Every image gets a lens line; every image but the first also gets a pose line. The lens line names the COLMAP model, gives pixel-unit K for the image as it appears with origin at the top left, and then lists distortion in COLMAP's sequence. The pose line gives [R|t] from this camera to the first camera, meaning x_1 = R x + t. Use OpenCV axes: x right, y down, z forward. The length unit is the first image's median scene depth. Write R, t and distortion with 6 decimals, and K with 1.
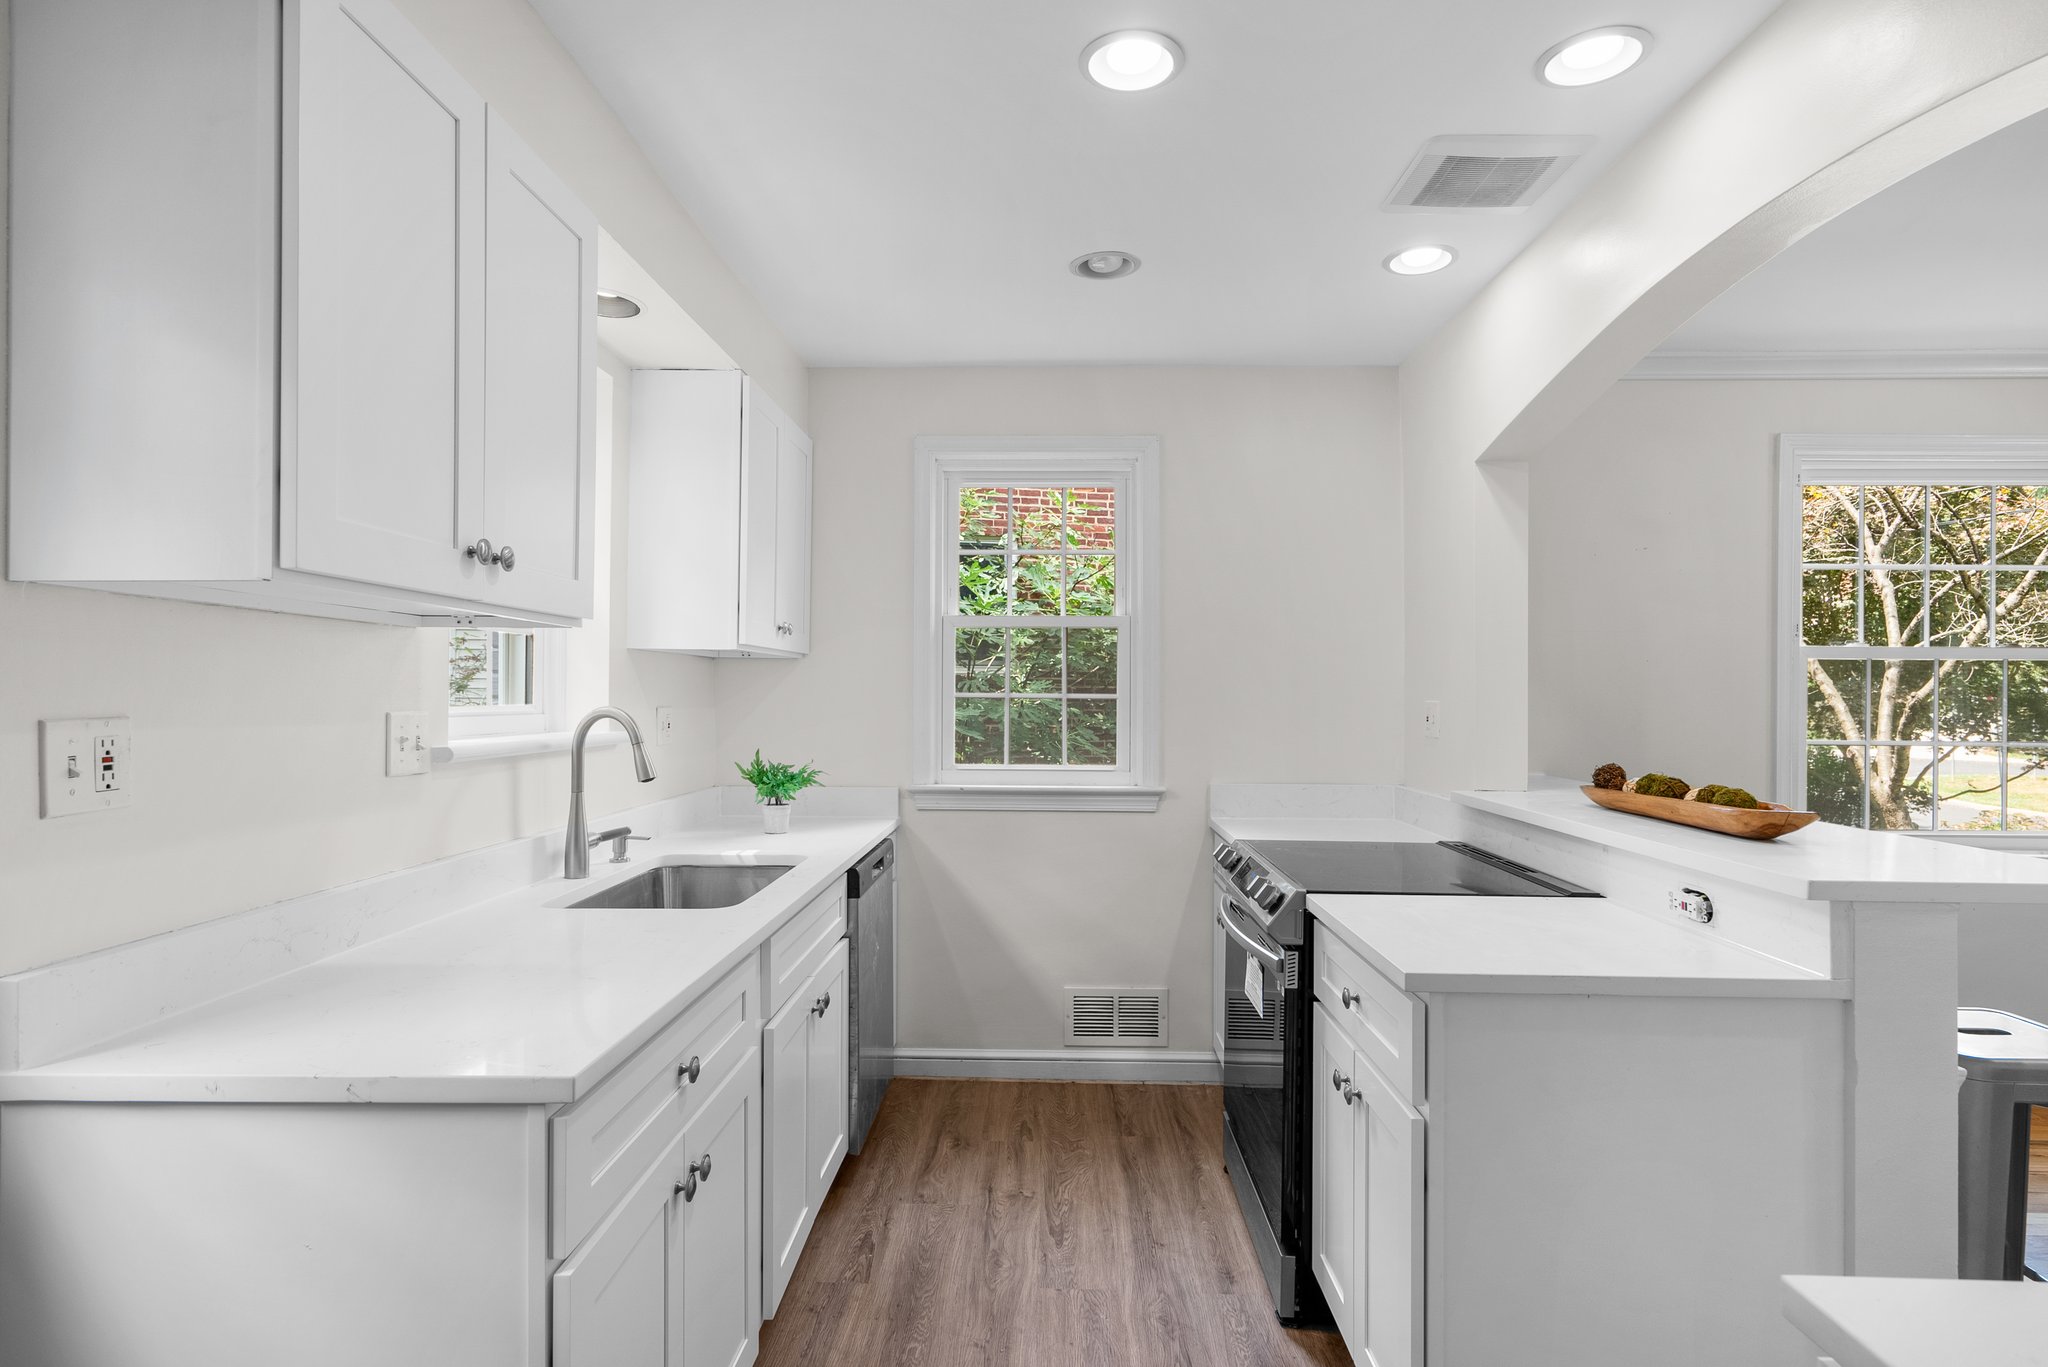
lens RADIAL K [[1047.9, 0, 1021.2], [0, 1047.9, 692.2], [0, 0, 1]] dist [-0.069802, 0.000009]
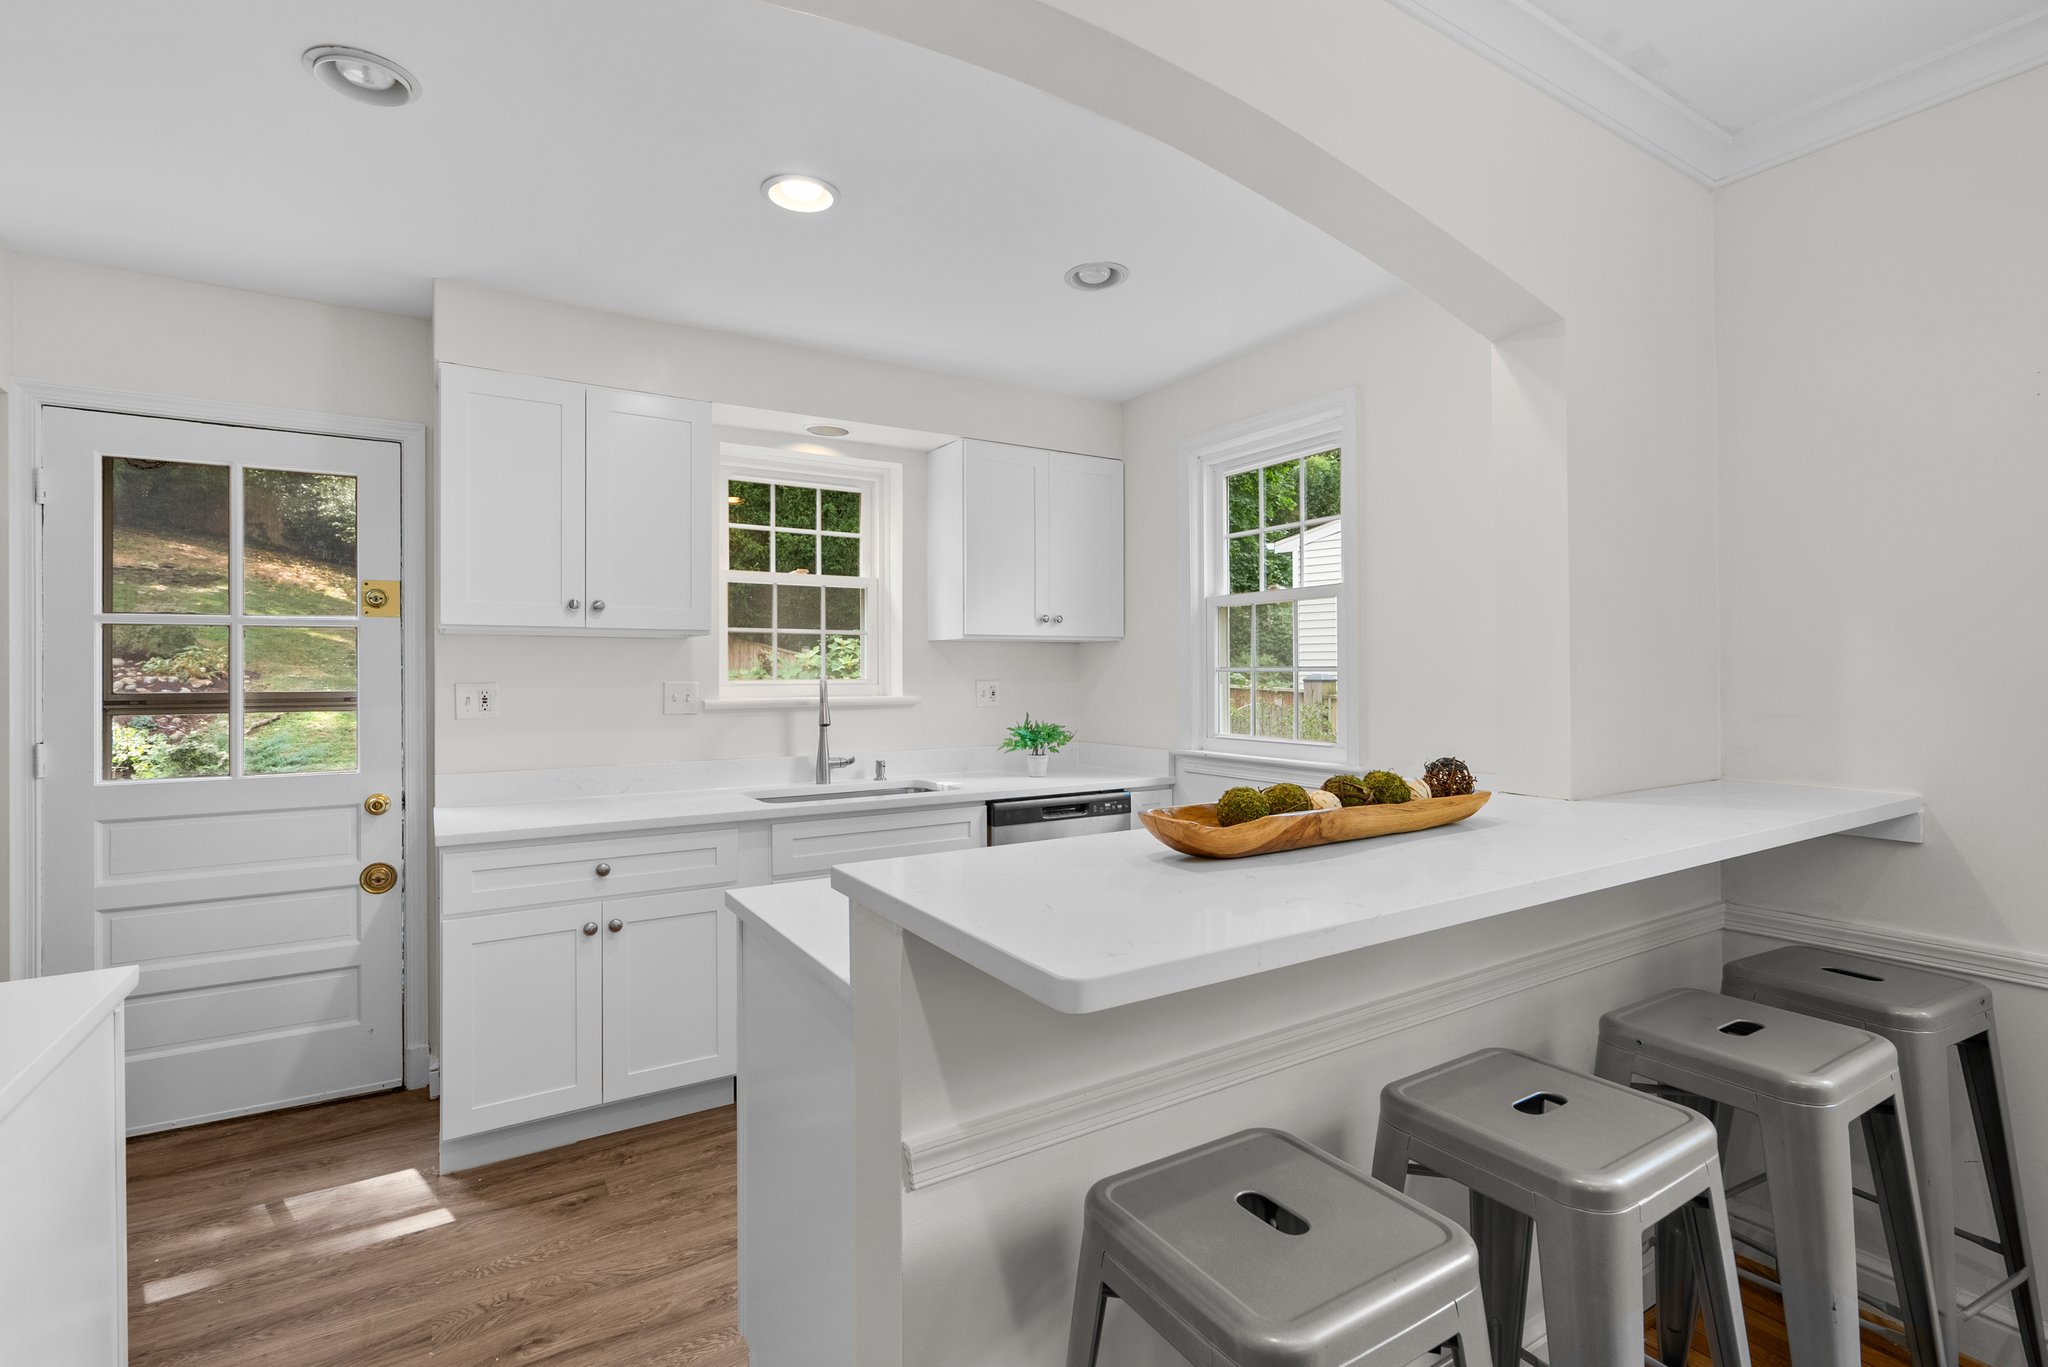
lens RADIAL K [[960.8, 0, 1034.7], [0, 960.8, 681.1], [0, 0, 1]] dist [-0.001453, -0.000193]
pose [[0.565302, -0.001174, -0.824883, 0.746572], [0.010255, 0.999932, 0.005605, 0.008858], [0.824821, -0.011628, 0.565275, 0.316787]]
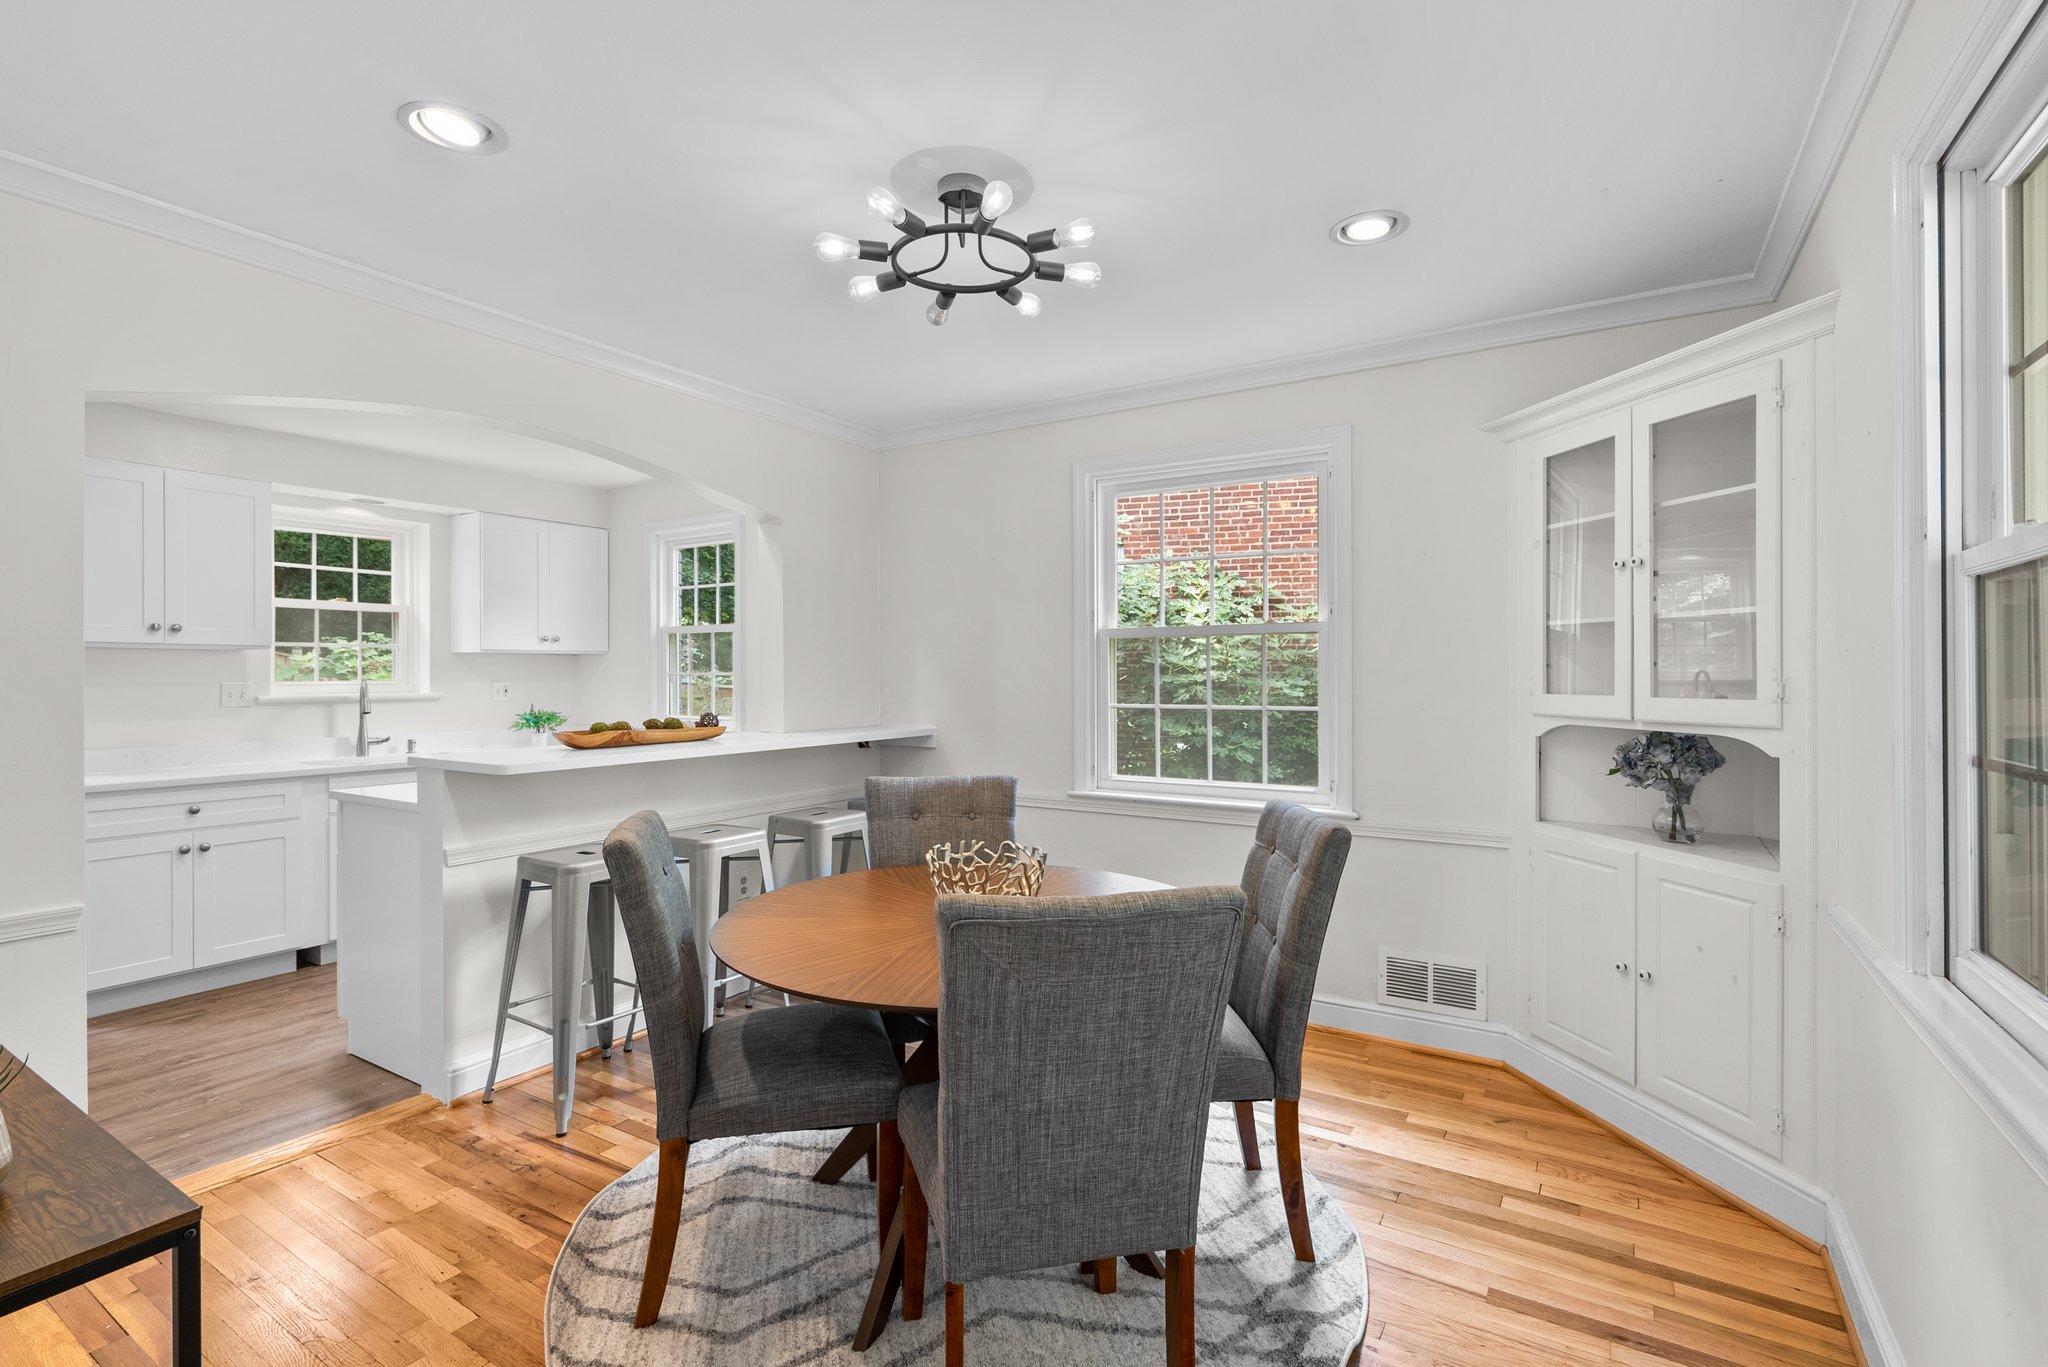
lens RADIAL K [[936.9, 0, 1026.2], [0, 936.9, 677.0], [0, 0, 1]] dist [0.000681, 0.000540]
pose [[0.864231, -0.006785, -0.503050, 1.362466], [0.009561, 0.999950, 0.002938, 0.010281], [0.503005, -0.007349, 0.864252, -0.018817]]
